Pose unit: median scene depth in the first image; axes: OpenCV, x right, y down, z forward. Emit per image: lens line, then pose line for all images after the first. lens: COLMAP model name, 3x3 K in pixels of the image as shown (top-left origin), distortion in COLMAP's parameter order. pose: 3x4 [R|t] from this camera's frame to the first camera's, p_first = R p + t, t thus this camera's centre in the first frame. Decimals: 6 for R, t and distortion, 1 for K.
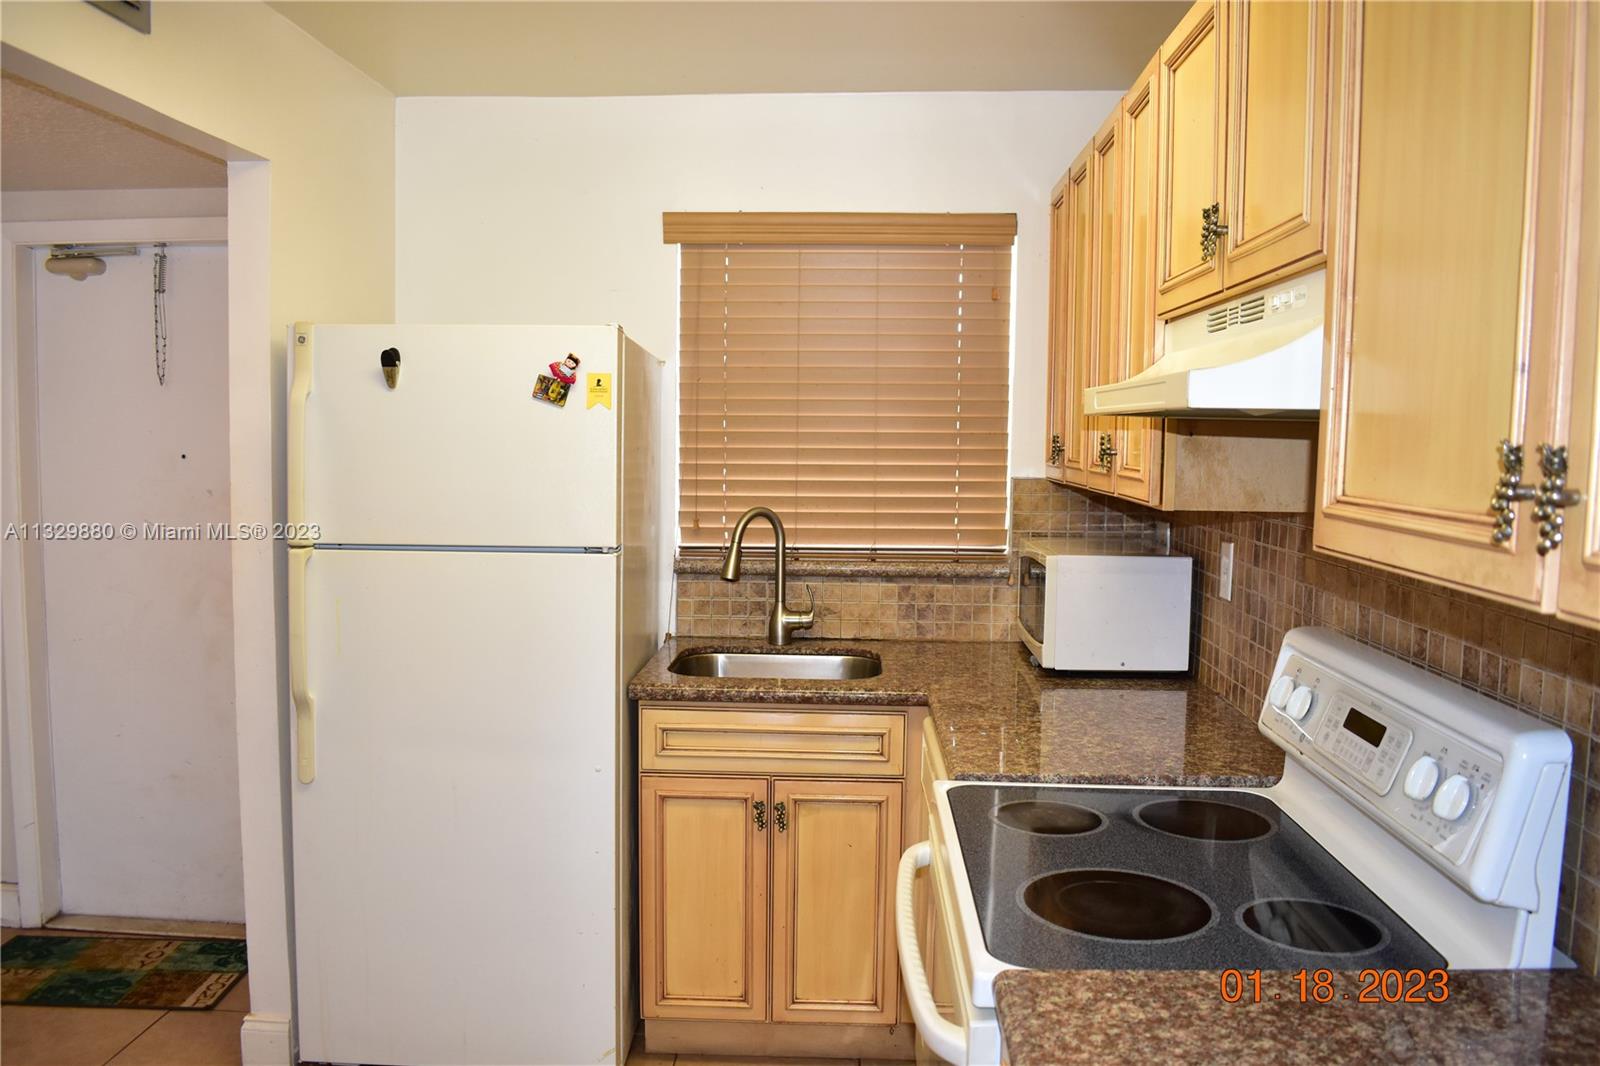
lens RADIAL K [[1251.7, 0, 808.9], [0, 1251.7, 538.3], [0, 0, 1]] dist [-0.094293, 0.015606]
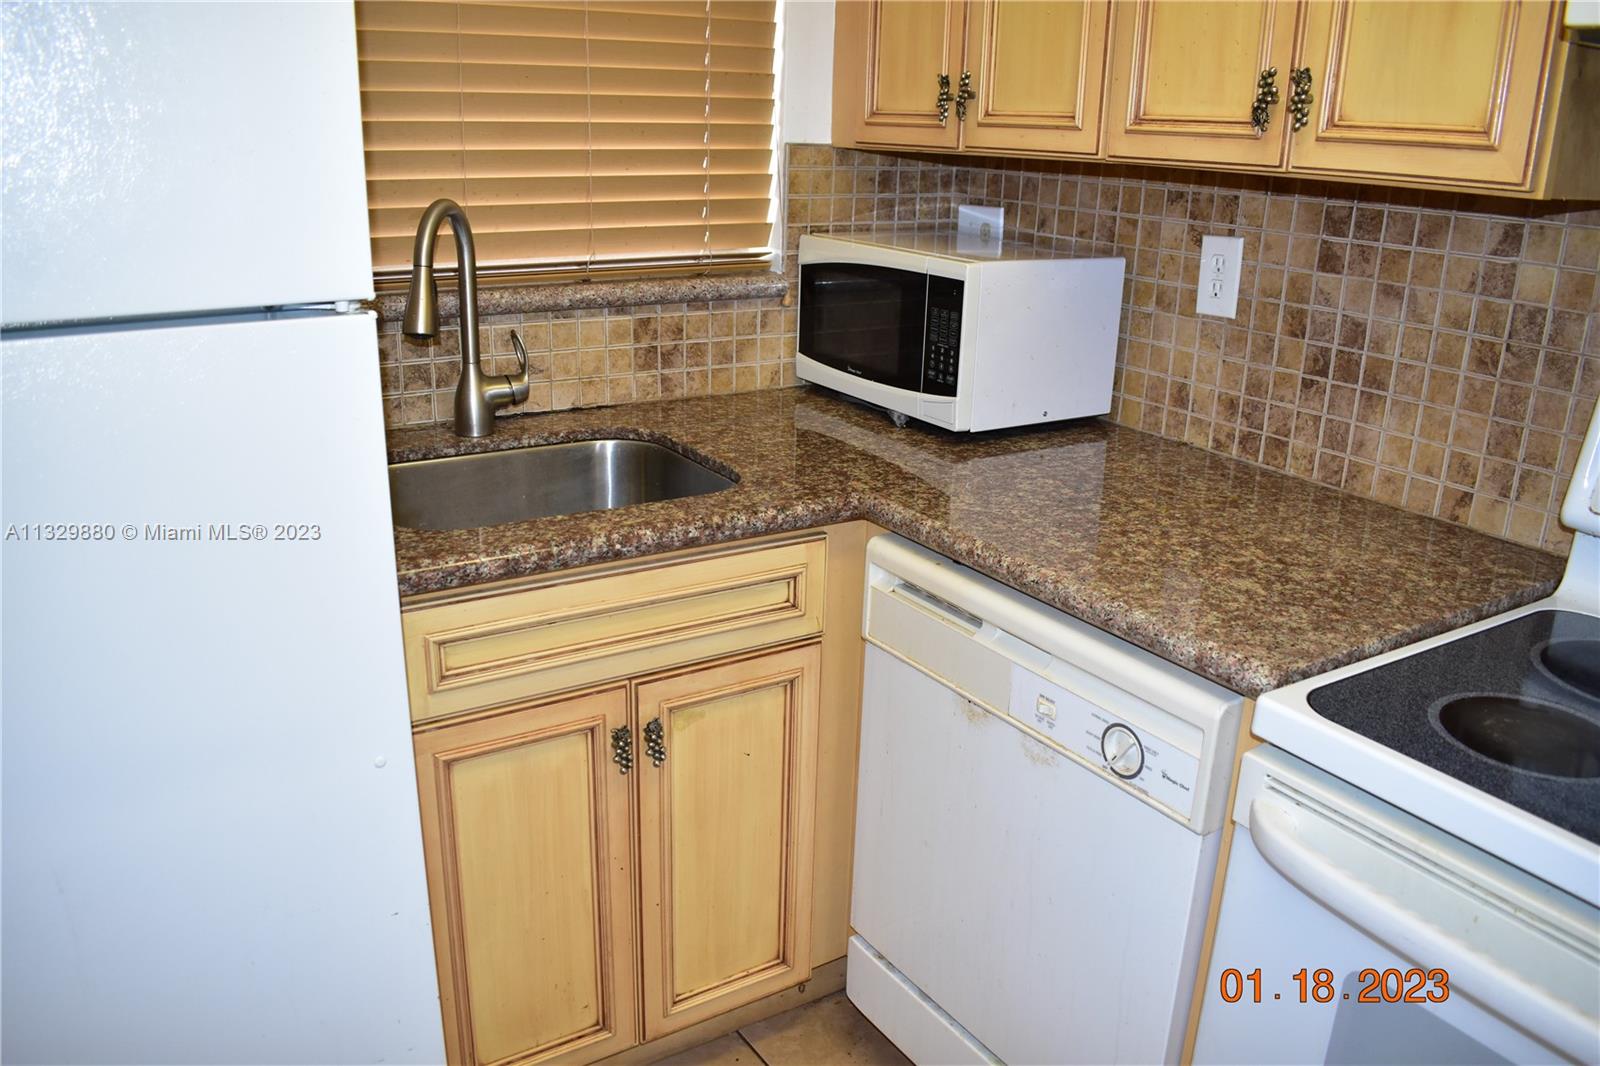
lens RADIAL K [[1251.7, 0, 813.9], [0, 1251.7, 538.4], [0, 0, 1]] dist [-0.094293, 0.015606]
pose [[0.821078, -0.169786, 0.544980, -0.257979], [0.029483, 0.966079, 0.256557, -0.016646], [-0.570054, -0.194586, 0.798232, 0.496027]]
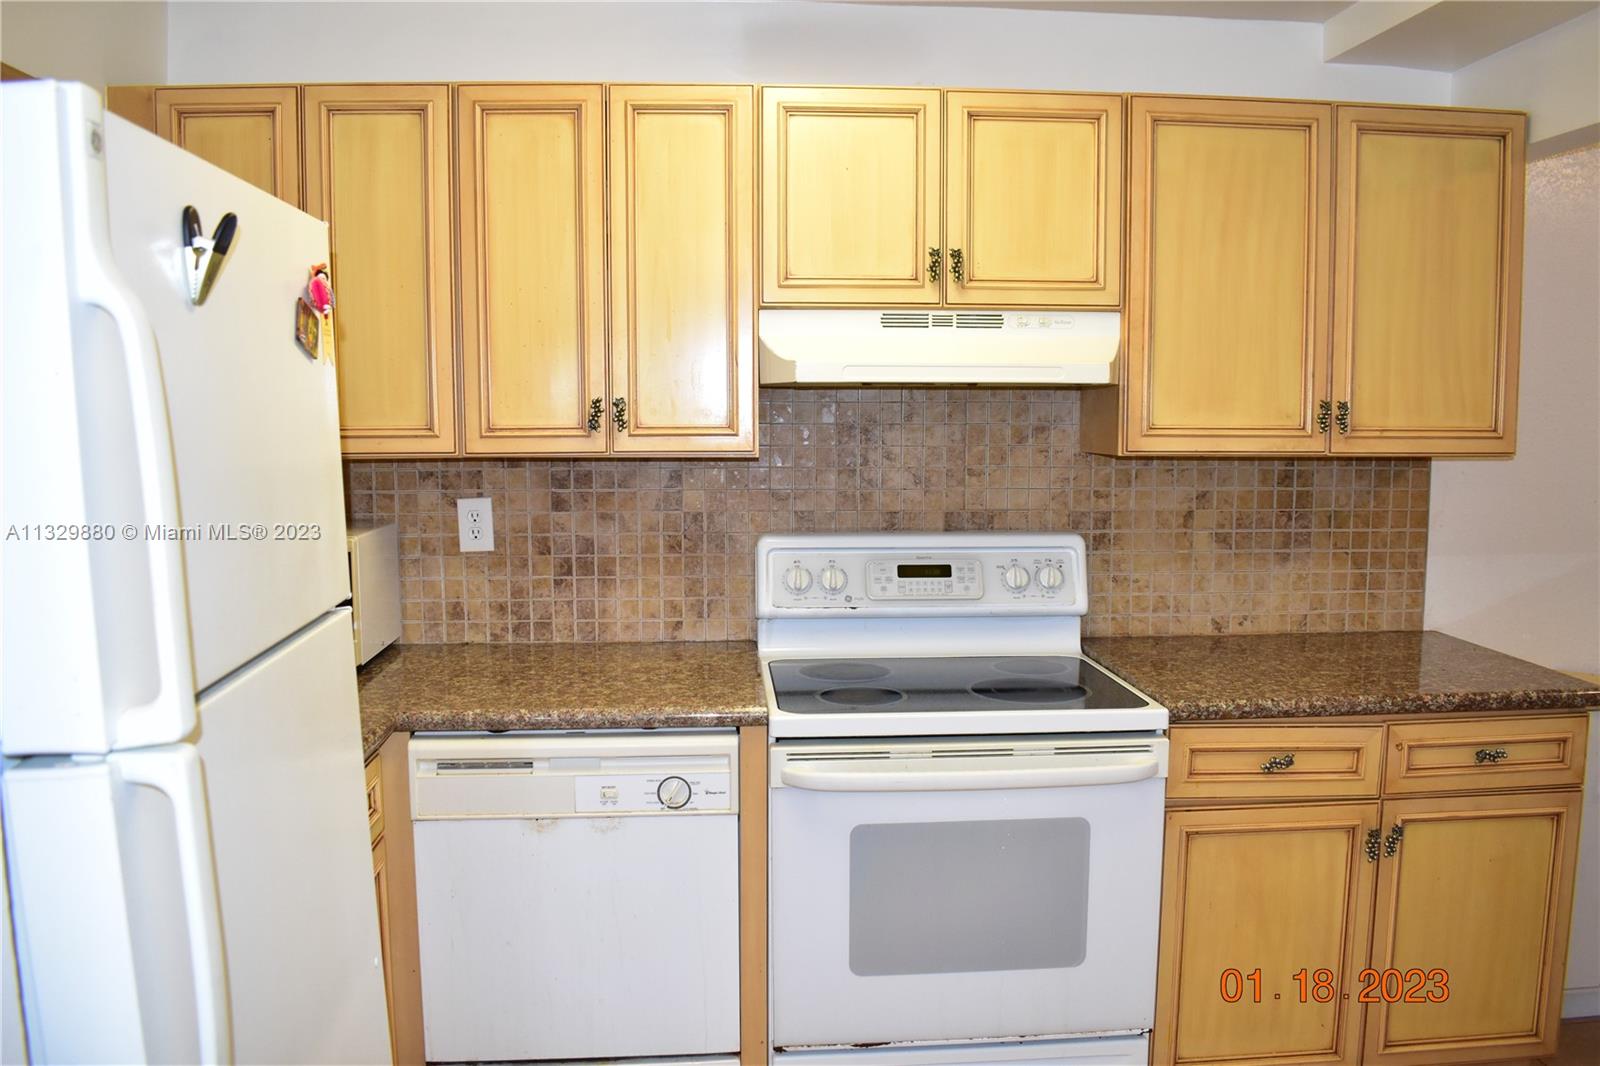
lens RADIAL K [[1251.7, 0, 806.7], [0, 1251.7, 535.5], [0, 0, 1]] dist [-0.094293, 0.015606]
pose [[-0.111758, -0.118237, 0.986676, -0.700311], [0.083084, 0.988308, 0.127843, -0.072492], [-0.990256, 0.096265, -0.100628, 0.773843]]
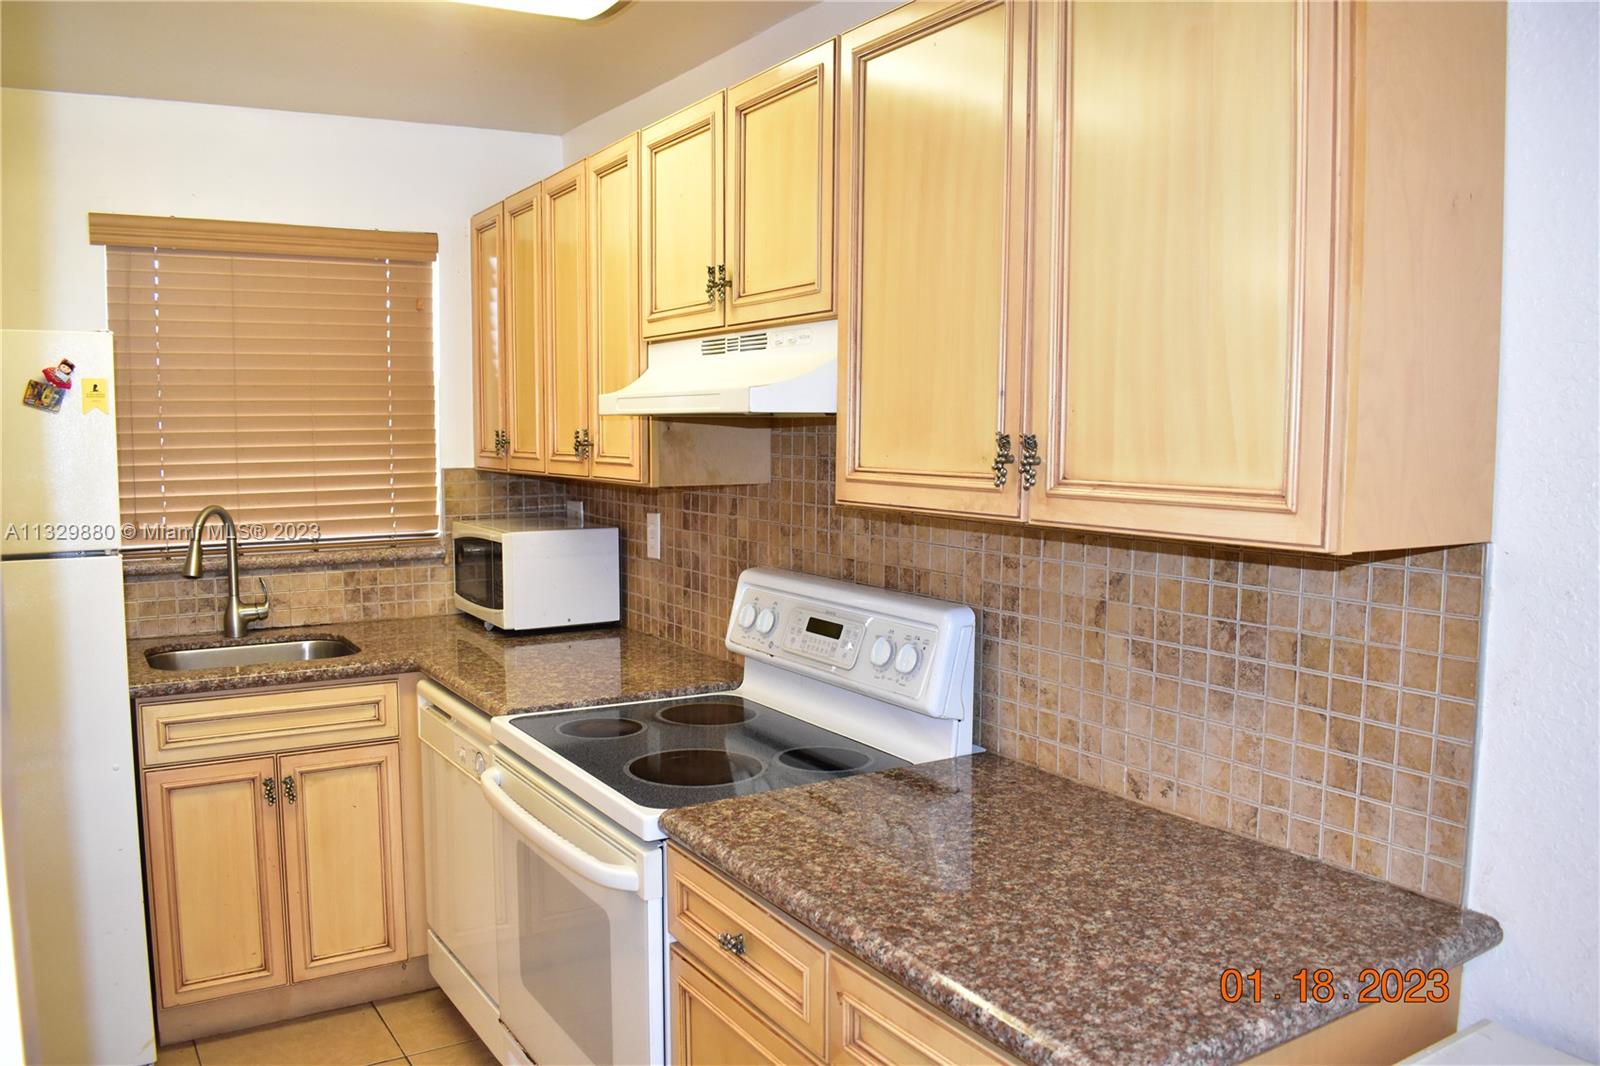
lens RADIAL K [[1251.7, 0, 807.4], [0, 1251.7, 537.2], [0, 0, 1]] dist [-0.094293, 0.015606]
pose [[0.828737, -0.061314, 0.556269, -0.222688], [0.057408, 0.998051, 0.024482, 0.005264], [-0.556686, 0.011645, 0.830641, -0.129292]]
